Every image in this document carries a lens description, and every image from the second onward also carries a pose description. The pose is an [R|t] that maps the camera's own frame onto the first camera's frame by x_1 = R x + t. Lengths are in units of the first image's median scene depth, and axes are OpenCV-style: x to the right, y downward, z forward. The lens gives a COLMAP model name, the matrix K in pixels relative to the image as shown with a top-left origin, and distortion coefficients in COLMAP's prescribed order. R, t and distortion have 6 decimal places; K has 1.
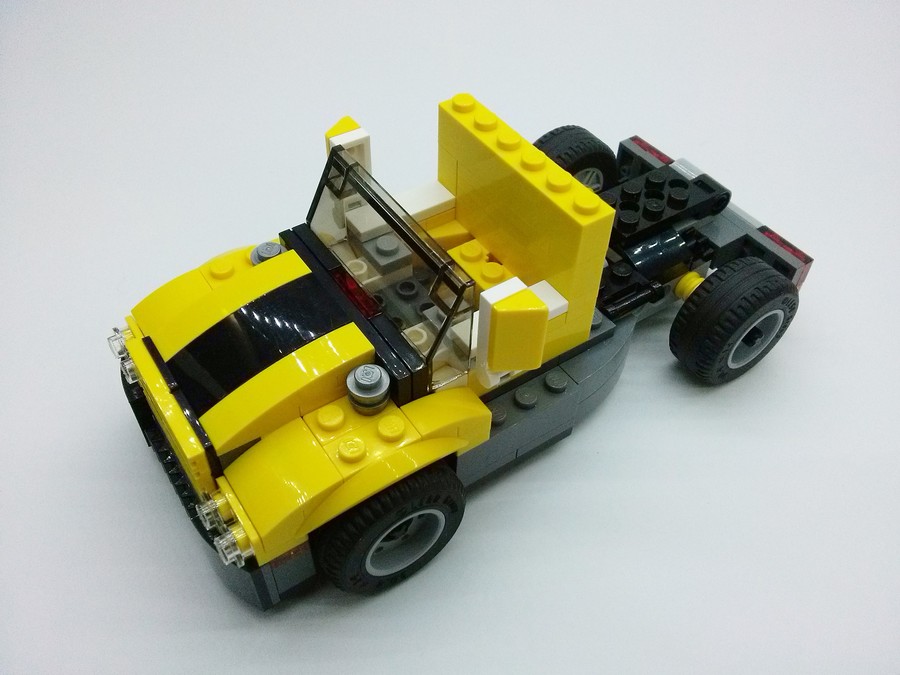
lens RADIAL K [[852.9, 0, 448.5], [0, 852.9, 345.8], [0, 0, 1]] dist [0.030717, 0.000000]
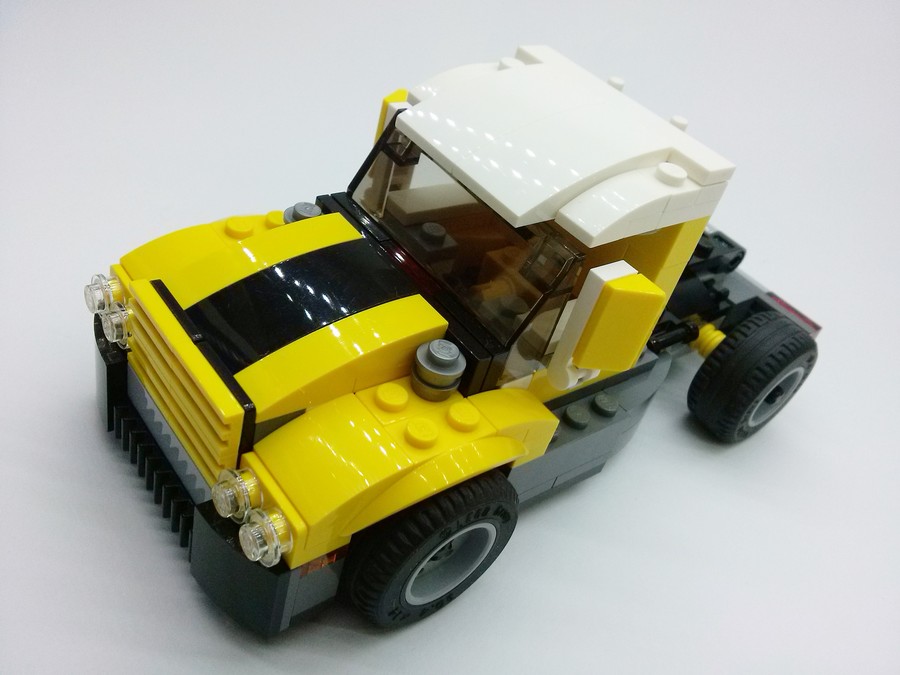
lens RADIAL K [[852.9, 0, 449.9], [0, 852.9, 354.8], [0, 0, 1]] dist [0.030717, 0.000000]
pose [[0.970600, 0.127339, 0.204254, -0.222021], [-0.097092, 0.983623, -0.151850, 0.142212], [-0.220246, 0.127555, 0.967069, 0.158338]]
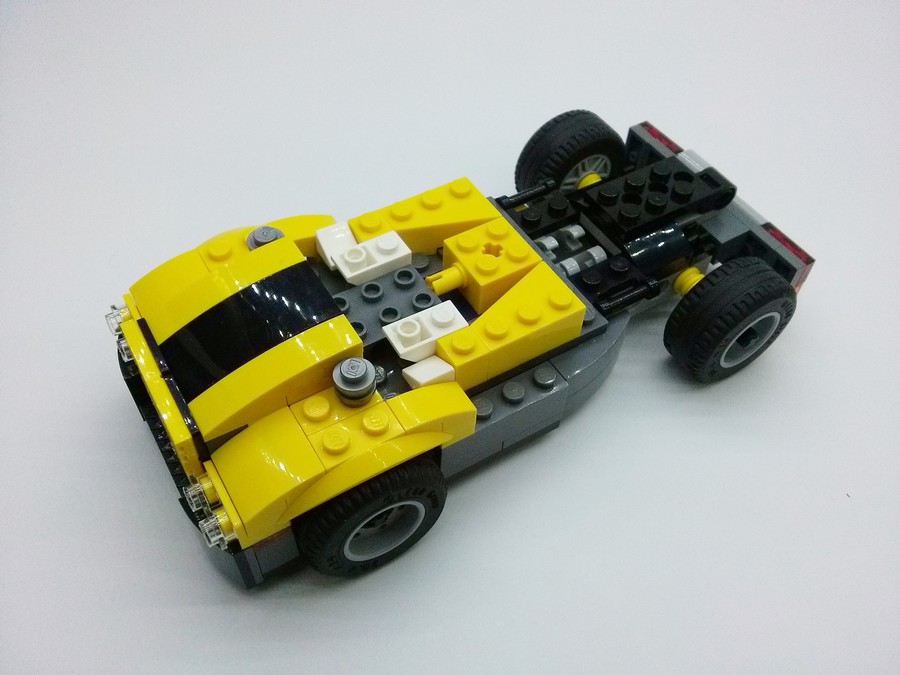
lens RADIAL K [[852.9, 0, 446.5], [0, 852.9, 345.8], [0, 0, 1]] dist [0.030717, 0.000000]
pose [[0.998732, 0.043705, -0.025005, 0.033458], [-0.042175, 0.997381, 0.058750, -0.048715], [0.027507, -0.057621, 0.997960, -0.006961]]
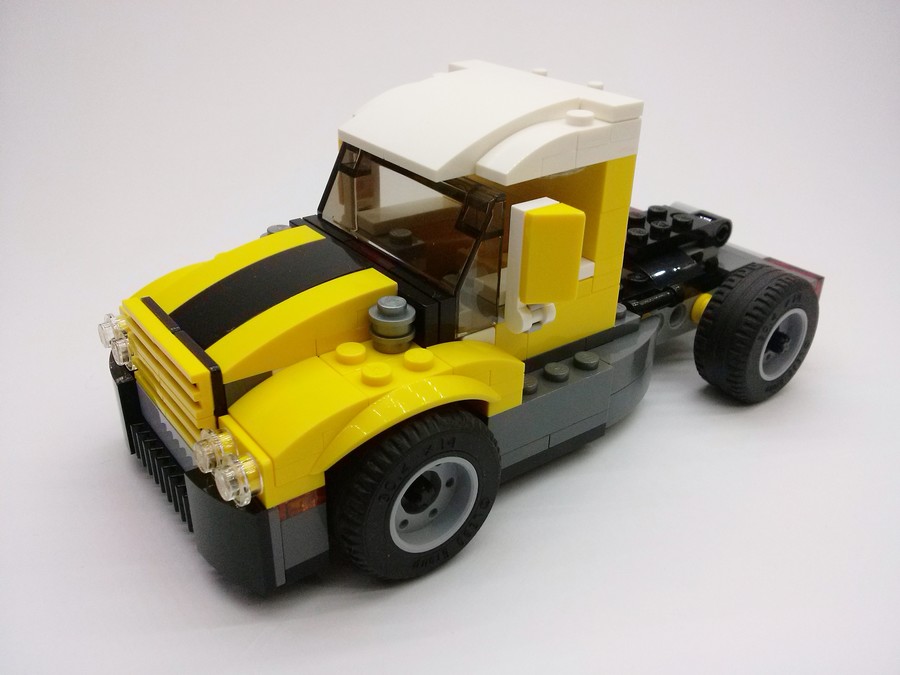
lens RADIAL K [[852.9, 0, 450.1], [0, 852.9, 338.8], [0, 0, 1]] dist [0.030717, 0.000000]
pose [[0.998443, -0.023032, 0.050804, -0.068170], [0.038845, 0.940729, -0.336928, 0.327080], [-0.040033, 0.338377, 0.940159, 0.125886]]
